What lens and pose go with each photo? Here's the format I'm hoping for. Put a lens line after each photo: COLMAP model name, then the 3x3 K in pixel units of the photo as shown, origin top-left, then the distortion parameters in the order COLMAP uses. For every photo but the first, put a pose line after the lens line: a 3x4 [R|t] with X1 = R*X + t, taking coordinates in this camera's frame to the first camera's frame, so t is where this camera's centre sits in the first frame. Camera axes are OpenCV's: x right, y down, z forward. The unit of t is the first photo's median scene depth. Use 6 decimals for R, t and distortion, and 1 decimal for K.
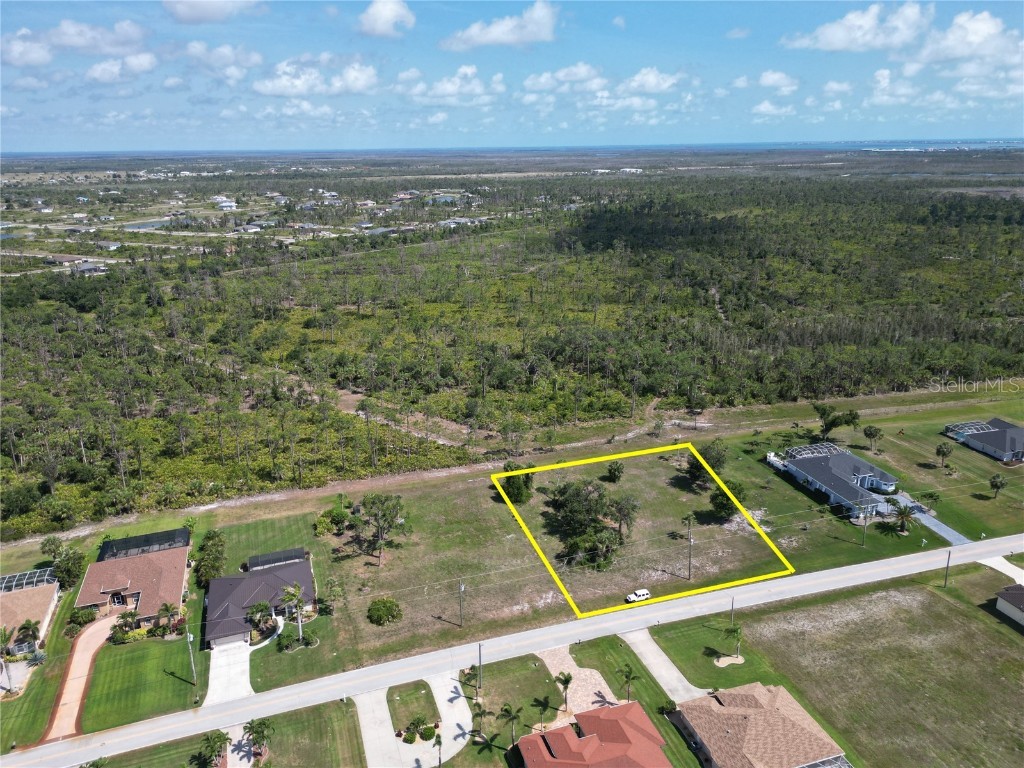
lens RADIAL K [[716.2, 0, 509.5], [0, 716.2, 381.9], [0, 0, 1]] dist [0.072829, -0.070431]
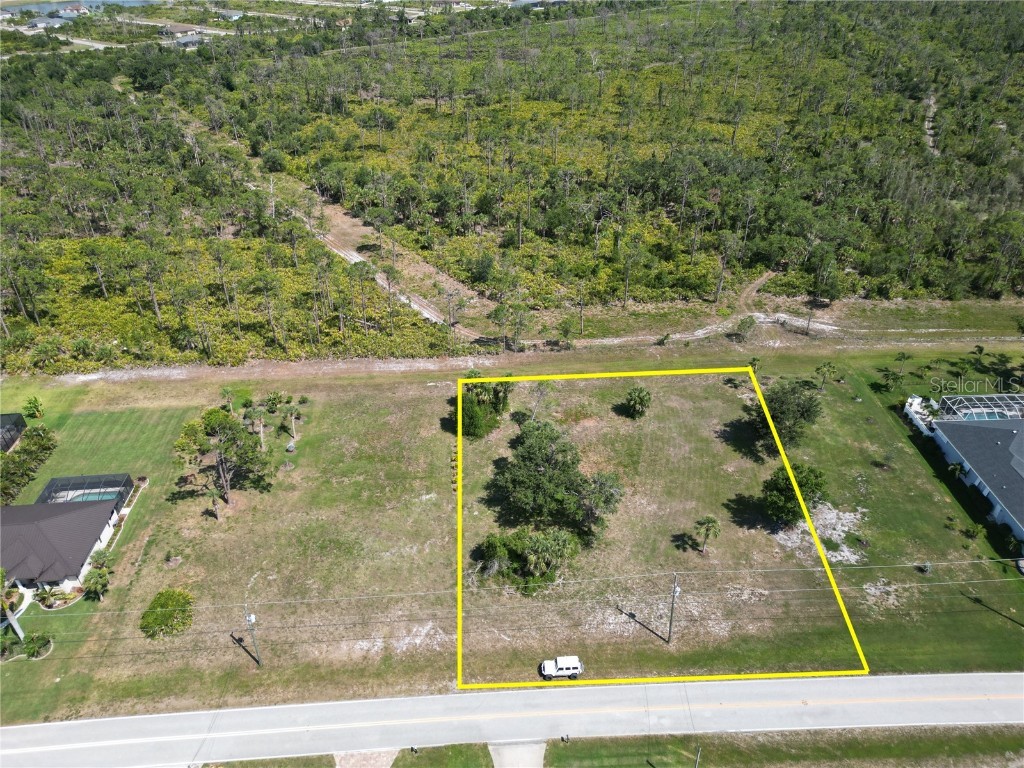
lens RADIAL K [[716.2, 0, 509.5], [0, 716.2, 381.9], [0, 0, 1]] dist [0.072829, -0.070431]
pose [[0.966424, 0.133699, -0.219431, 0.174034], [-0.070990, 0.959658, 0.272060, -0.060190], [0.246953, -0.247348, 0.936928, 0.367020]]
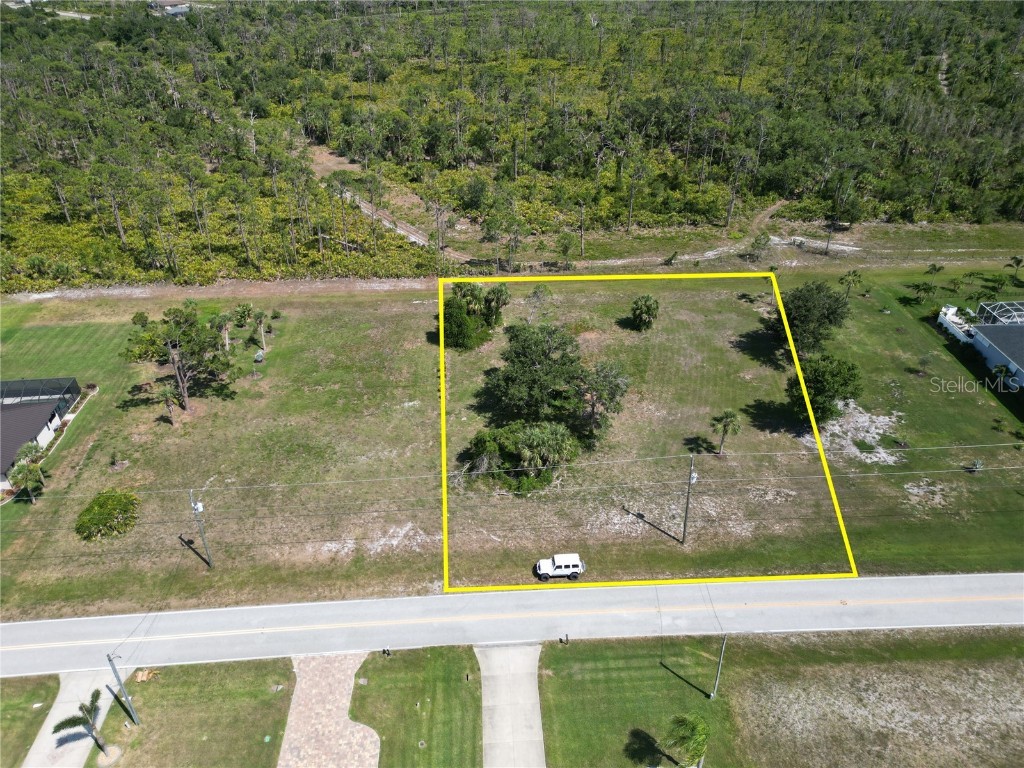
lens RADIAL K [[716.2, 0, 509.5], [0, 716.2, 381.9], [0, 0, 1]] dist [0.072829, -0.070431]
pose [[0.966881, 0.133259, -0.217677, 0.175186], [-0.072048, 0.960694, 0.268098, 0.029554], [0.244848, -0.243536, 0.938477, 0.405436]]
